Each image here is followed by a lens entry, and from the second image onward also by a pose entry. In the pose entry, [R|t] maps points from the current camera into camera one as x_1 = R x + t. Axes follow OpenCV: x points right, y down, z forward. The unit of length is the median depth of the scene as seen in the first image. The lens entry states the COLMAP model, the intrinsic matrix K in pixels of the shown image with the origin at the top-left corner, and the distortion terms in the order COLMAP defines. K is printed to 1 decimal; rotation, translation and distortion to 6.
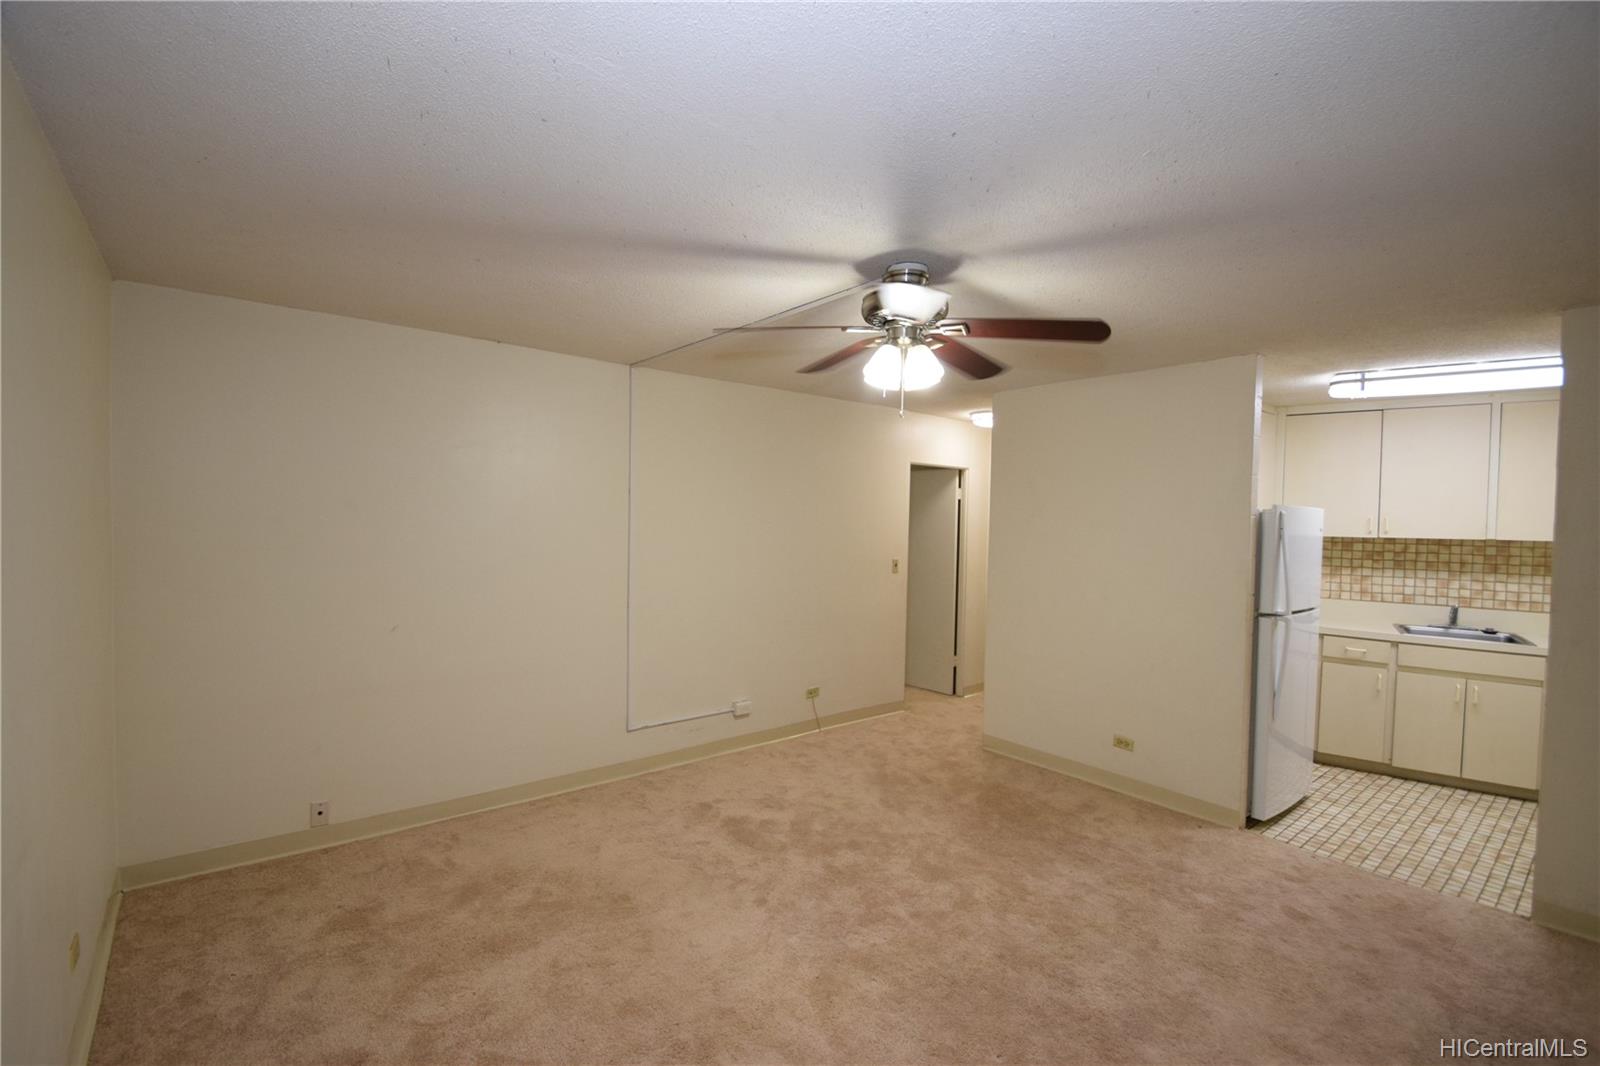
lens RADIAL K [[699.6, 0, 804.7], [0, 699.6, 540.5], [0, 0, 1]] dist [0.011250, -0.014470]
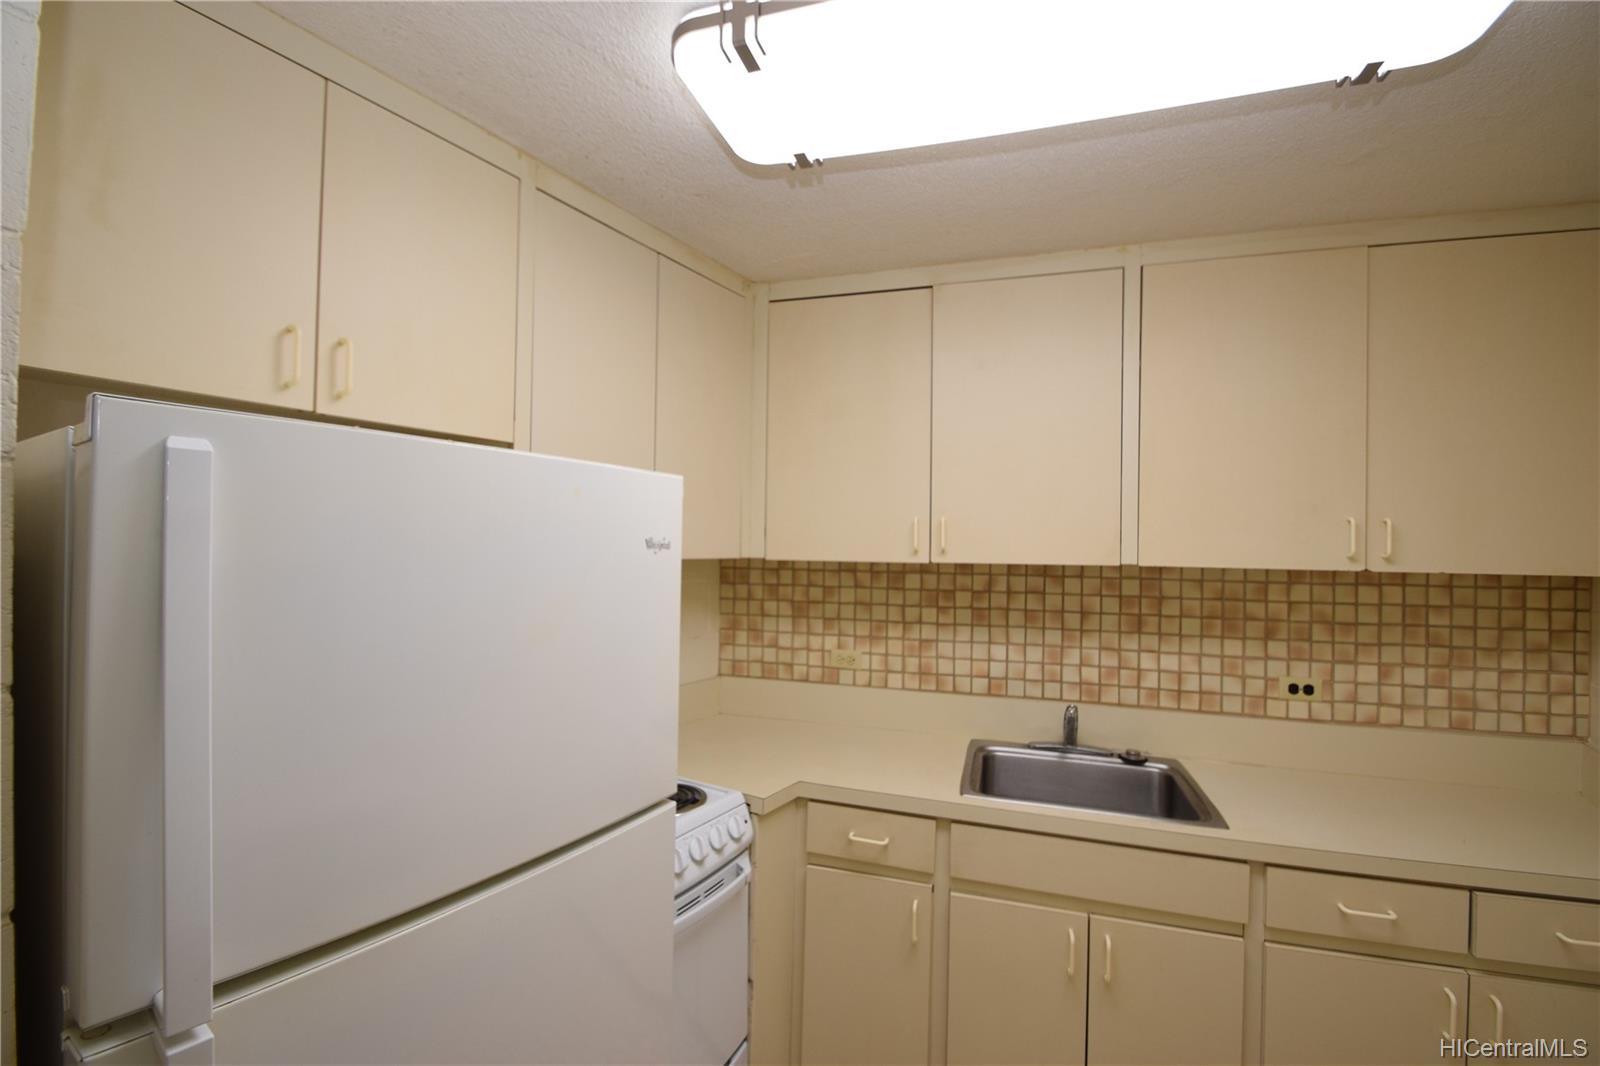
lens RADIAL K [[699.6, 0, 796.0], [0, 699.6, 539.2], [0, 0, 1]] dist [0.011250, -0.014470]
pose [[0.948122, -0.002523, 0.317895, 0.607924], [0.013311, 0.999407, -0.031767, -0.006649], [-0.317627, 0.034350, 0.947593, 0.610511]]
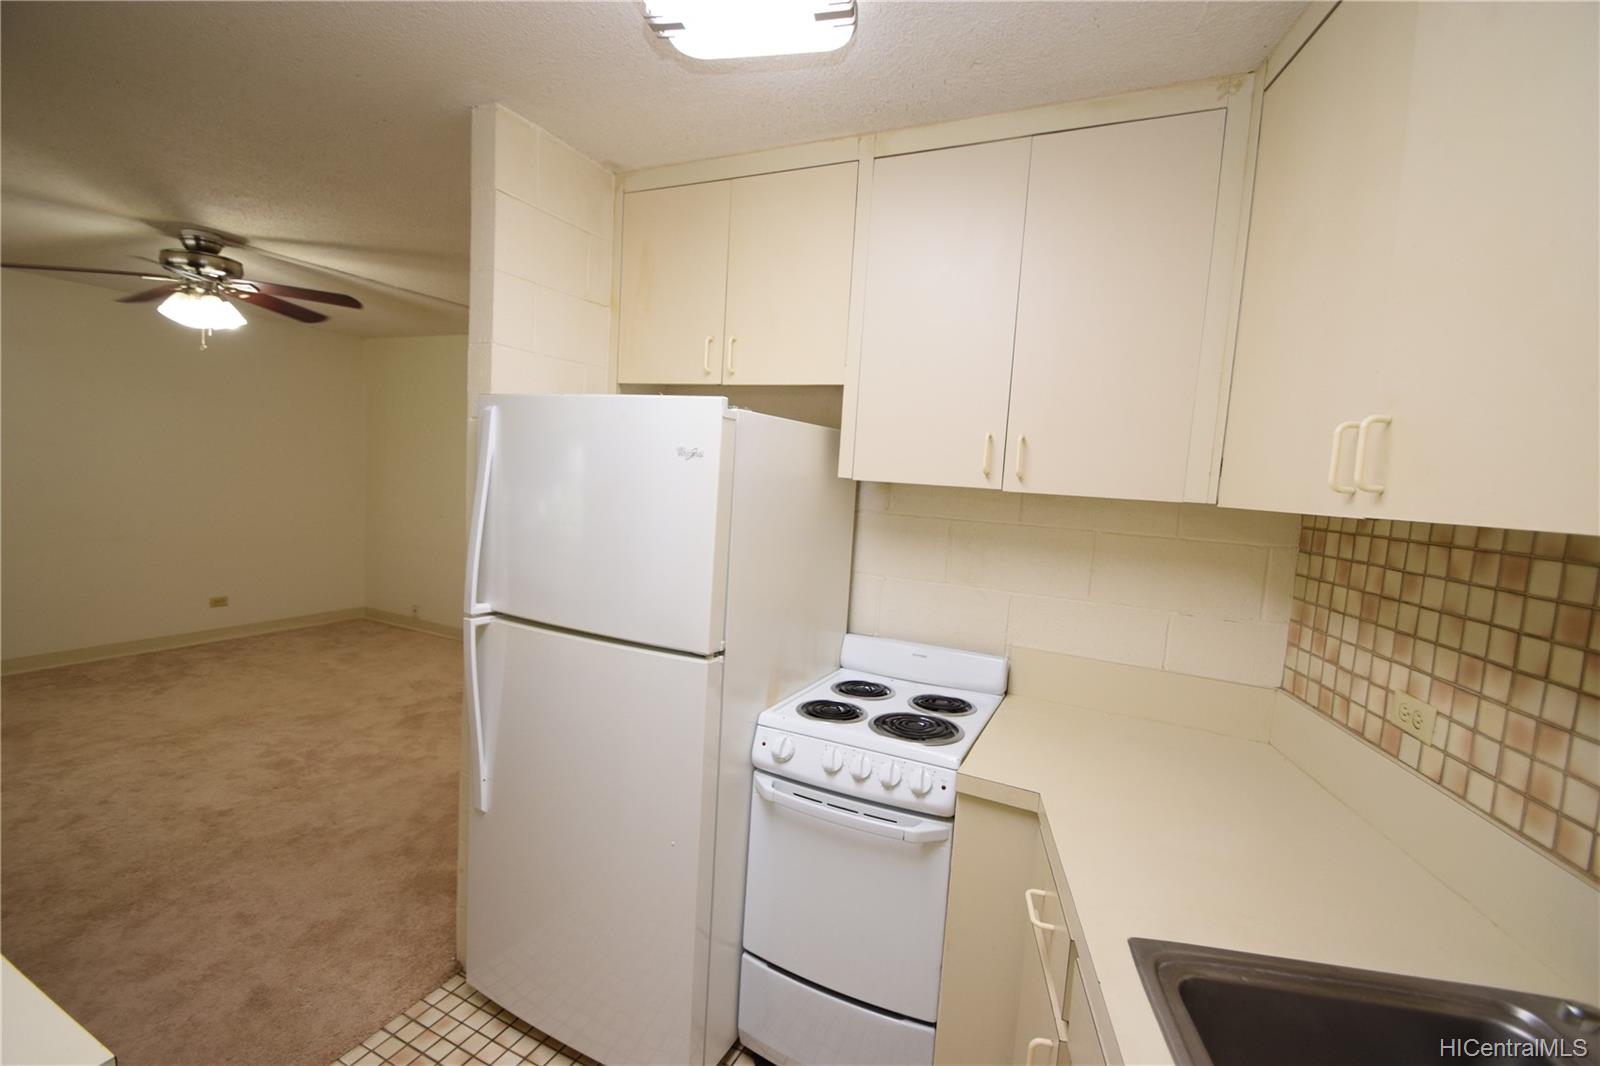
lens RADIAL K [[699.6, 0, 799.3], [0, 699.6, 537.7], [0, 0, 1]] dist [0.011250, -0.014470]
pose [[0.416636, 0.087577, -0.904845, 0.969102], [-0.080139, 0.995012, 0.059404, 0.002556], [0.905534, 0.047764, 0.421576, 0.780953]]
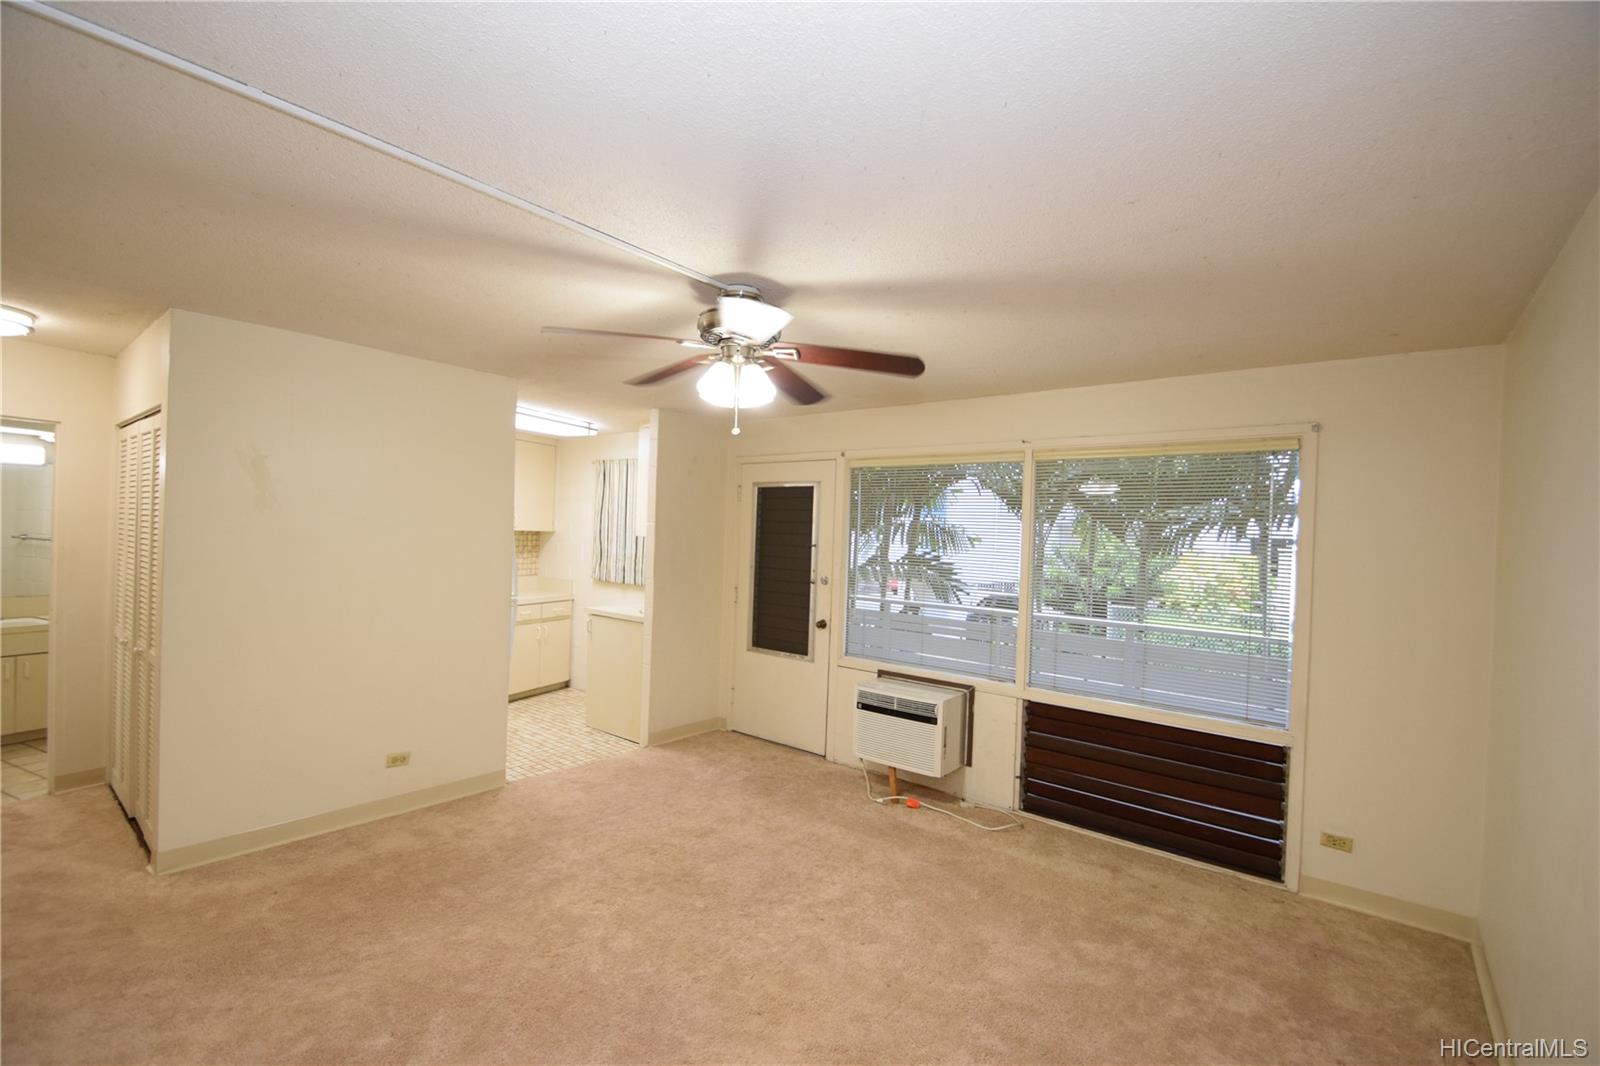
lens RADIAL K [[699.6, 0, 800.2], [0, 699.6, 538.5], [0, 0, 1]] dist [0.011250, -0.014470]
pose [[-0.194171, -0.034170, 0.980372, -0.477262], [-0.008069, 0.999415, 0.033235, -0.032320], [-0.980934, -0.001457, -0.194333, 0.584341]]
